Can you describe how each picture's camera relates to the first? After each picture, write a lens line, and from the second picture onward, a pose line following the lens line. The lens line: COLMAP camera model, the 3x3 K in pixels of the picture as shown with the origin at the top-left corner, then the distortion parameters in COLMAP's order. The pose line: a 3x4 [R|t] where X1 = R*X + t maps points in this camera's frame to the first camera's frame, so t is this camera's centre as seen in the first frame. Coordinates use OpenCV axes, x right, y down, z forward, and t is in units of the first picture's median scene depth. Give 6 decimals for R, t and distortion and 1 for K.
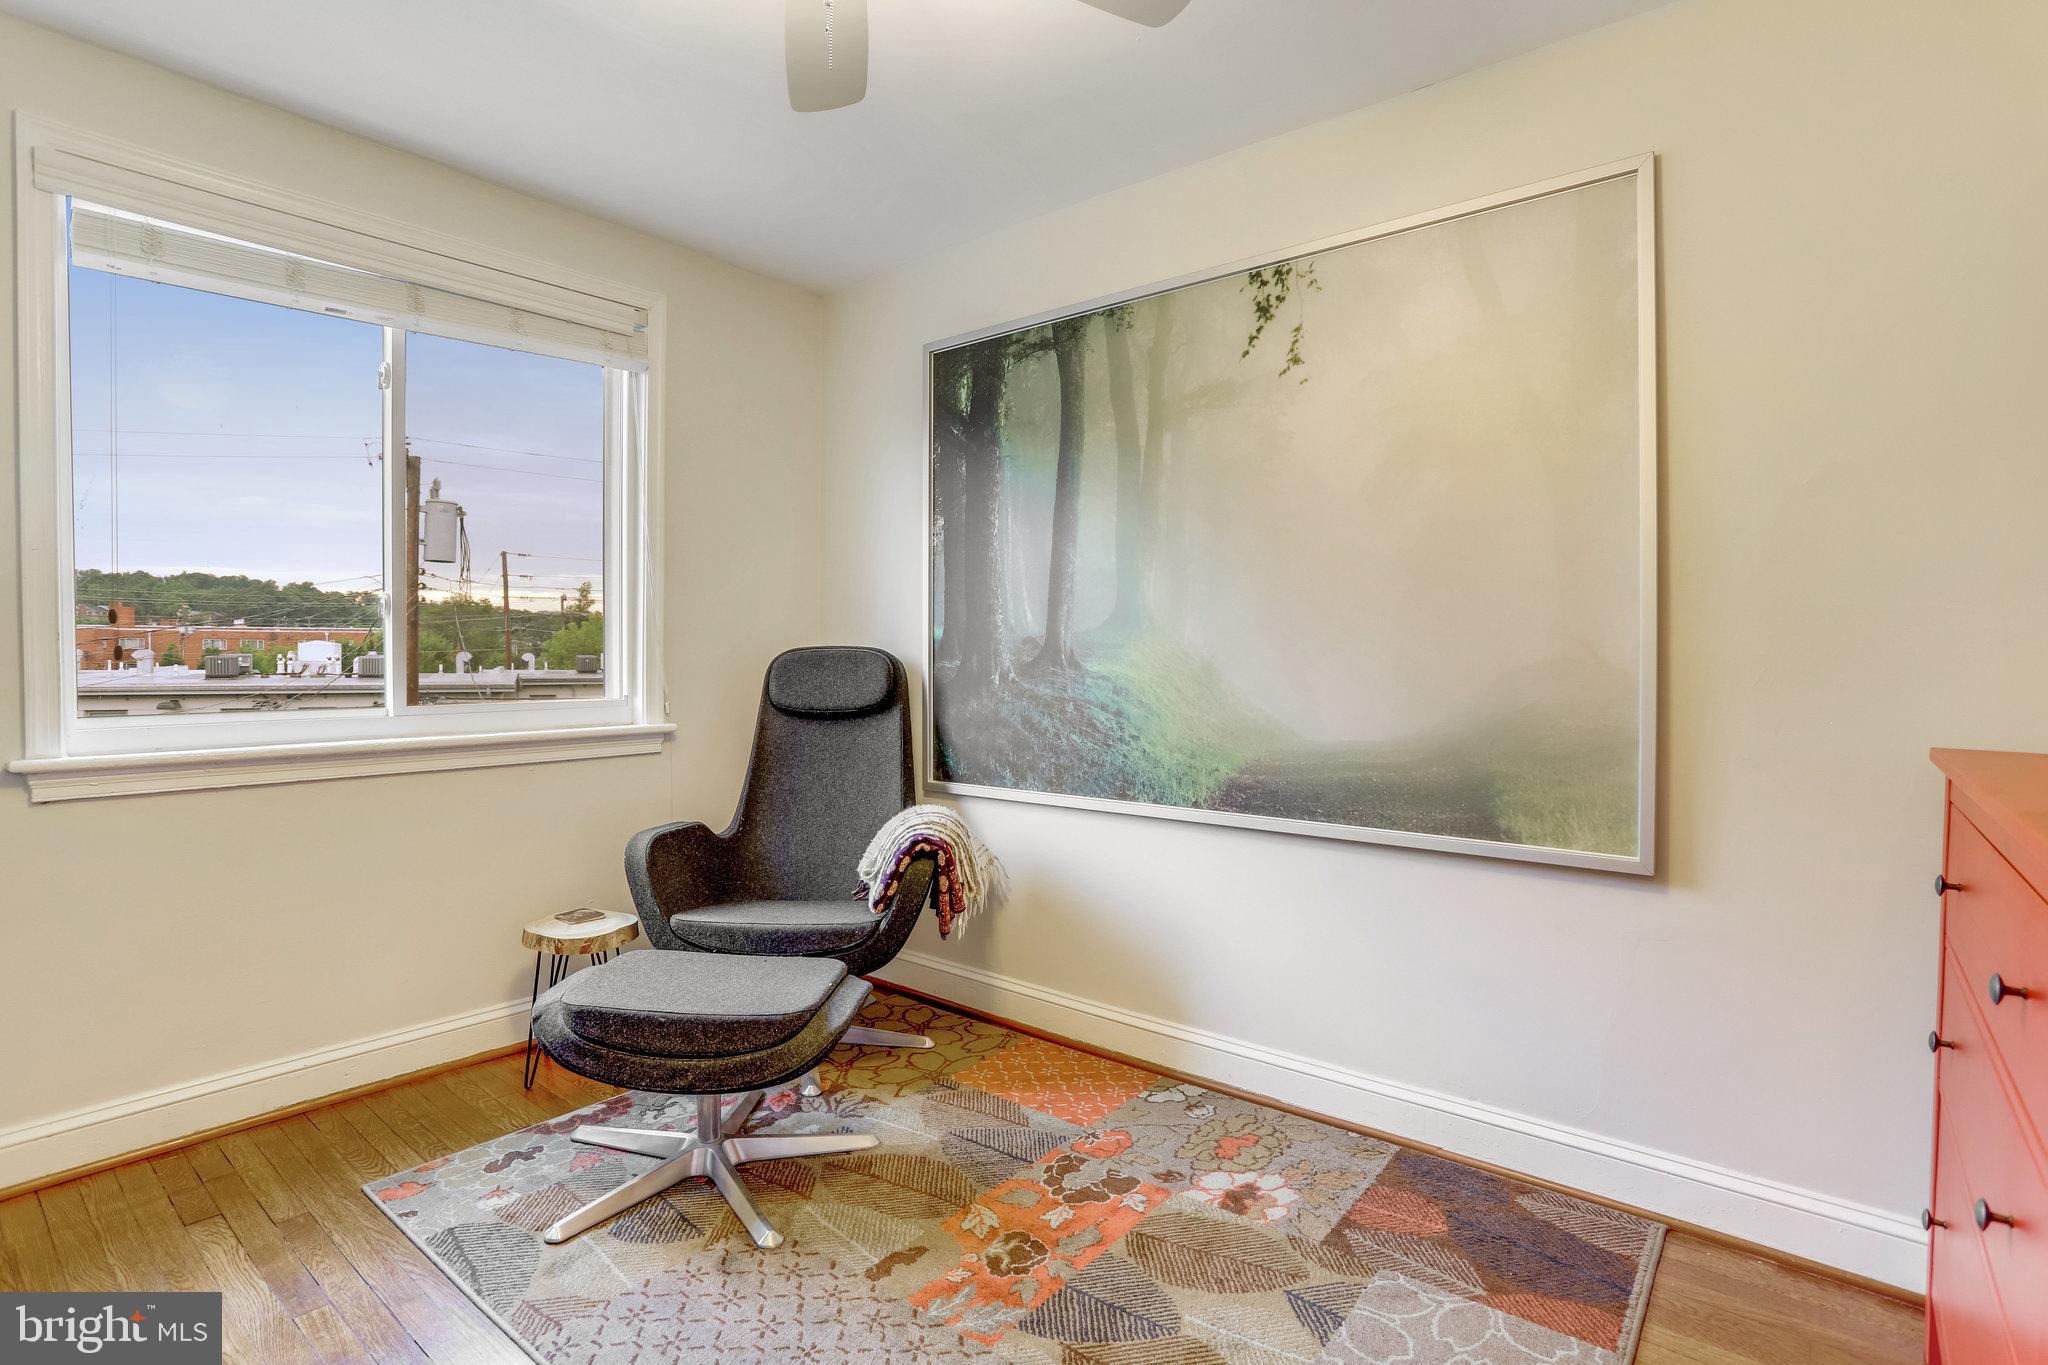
lens RADIAL K [[1005.9, 0, 1027.6], [0, 1005.9, 669.1], [0, 0, 1]] dist [-0.073940, 0.031332]
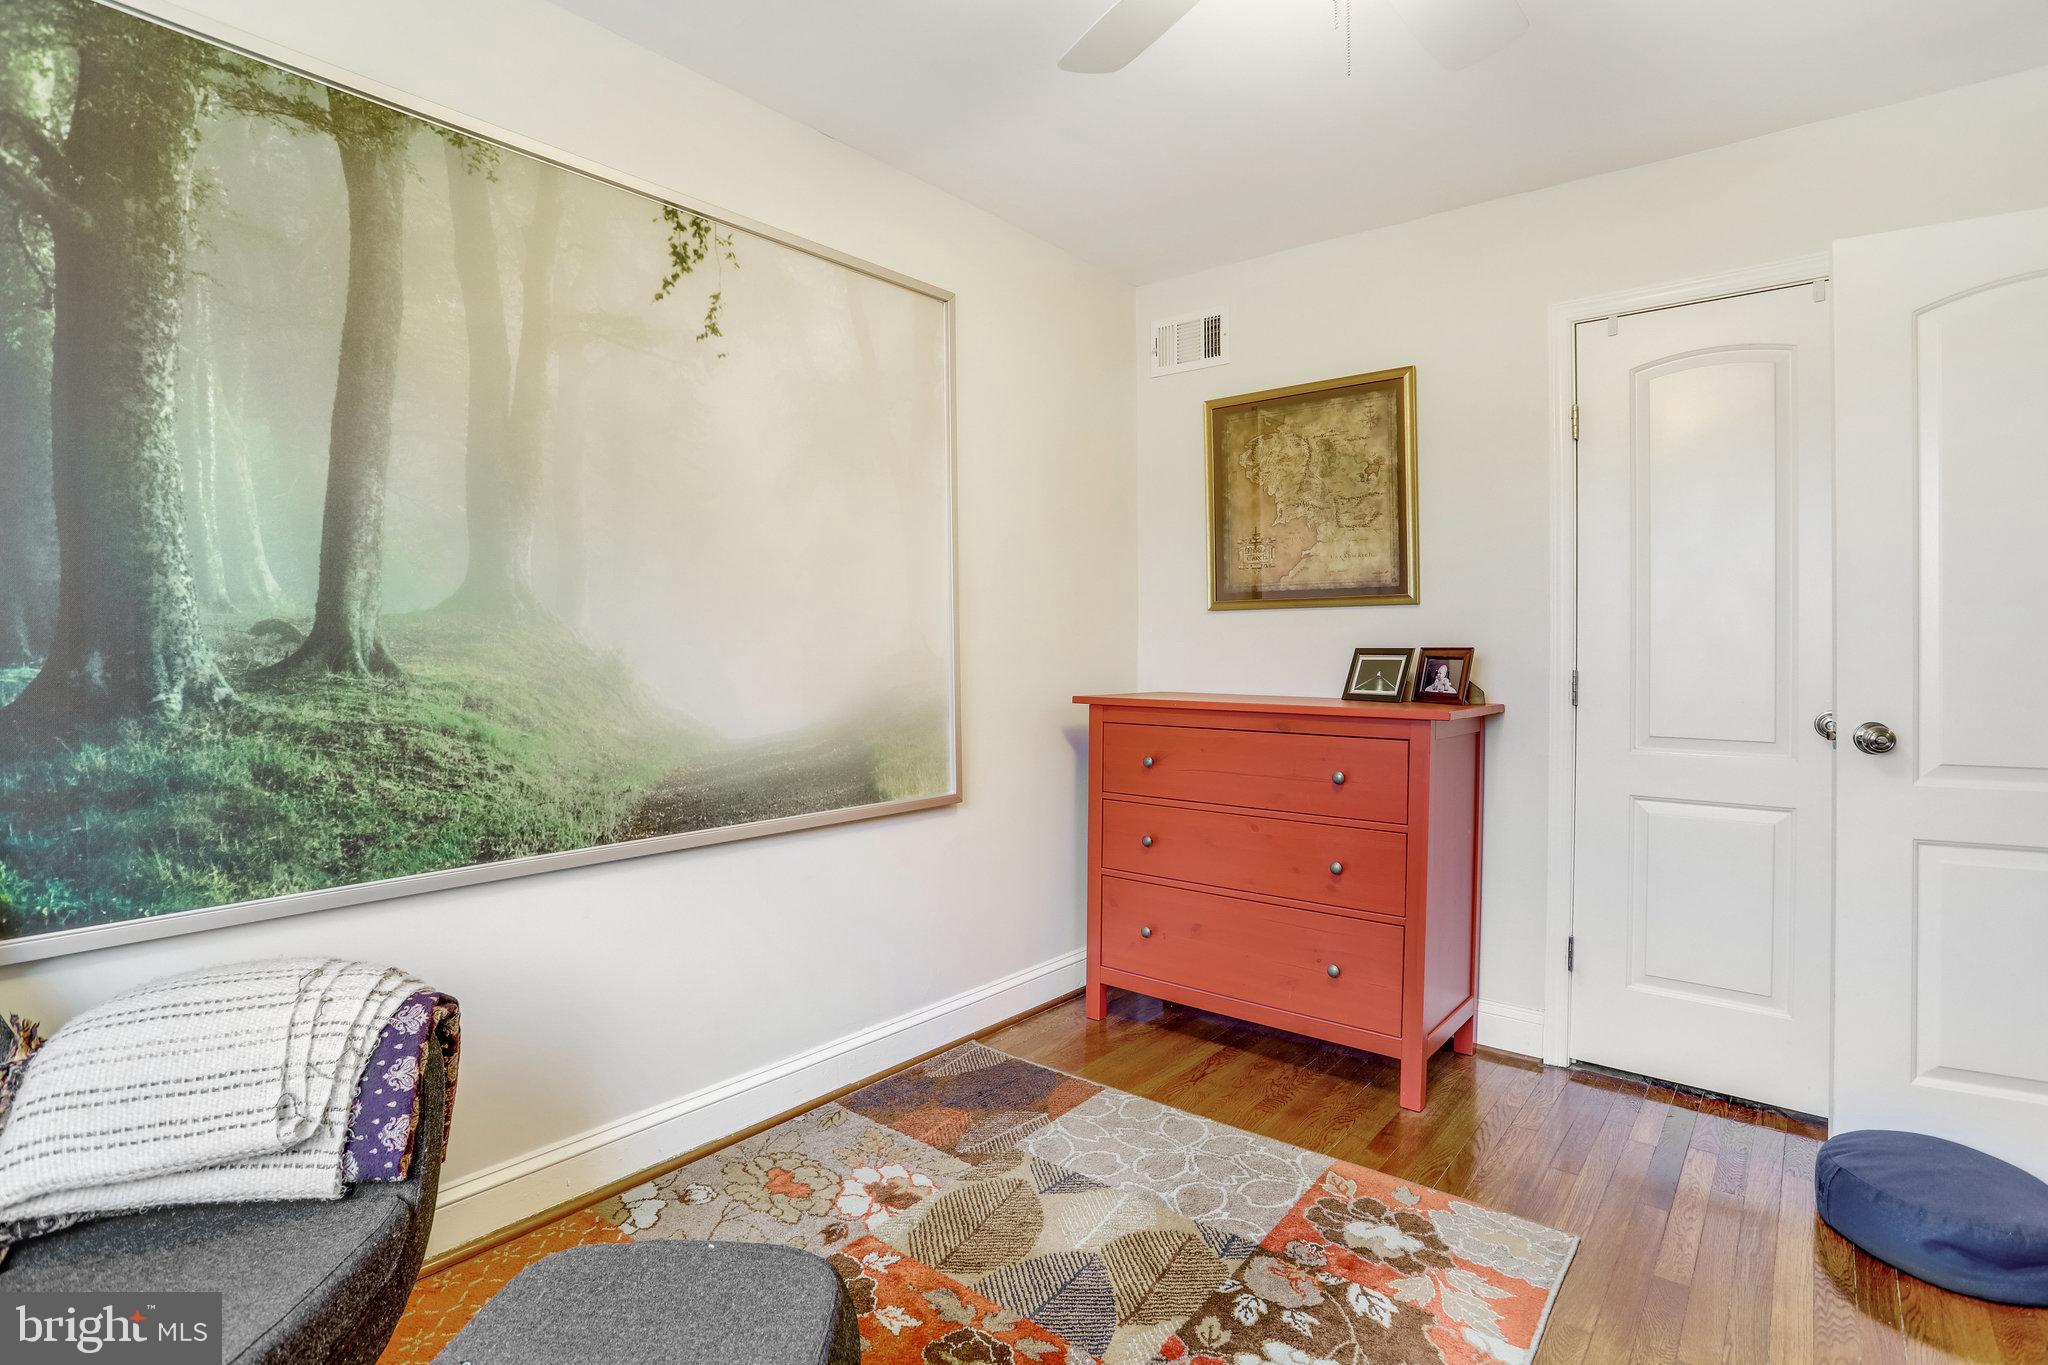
lens RADIAL K [[1012.6, 0, 1013.5], [0, 1012.6, 635.3], [0, 0, 1]] dist [-0.067798, 0.029033]
pose [[0.011155, 0.001951, 0.999936, -0.585394], [0.011929, 0.999927, -0.002084, -0.019103], [-0.999867, 0.011951, 0.011131, 0.636950]]
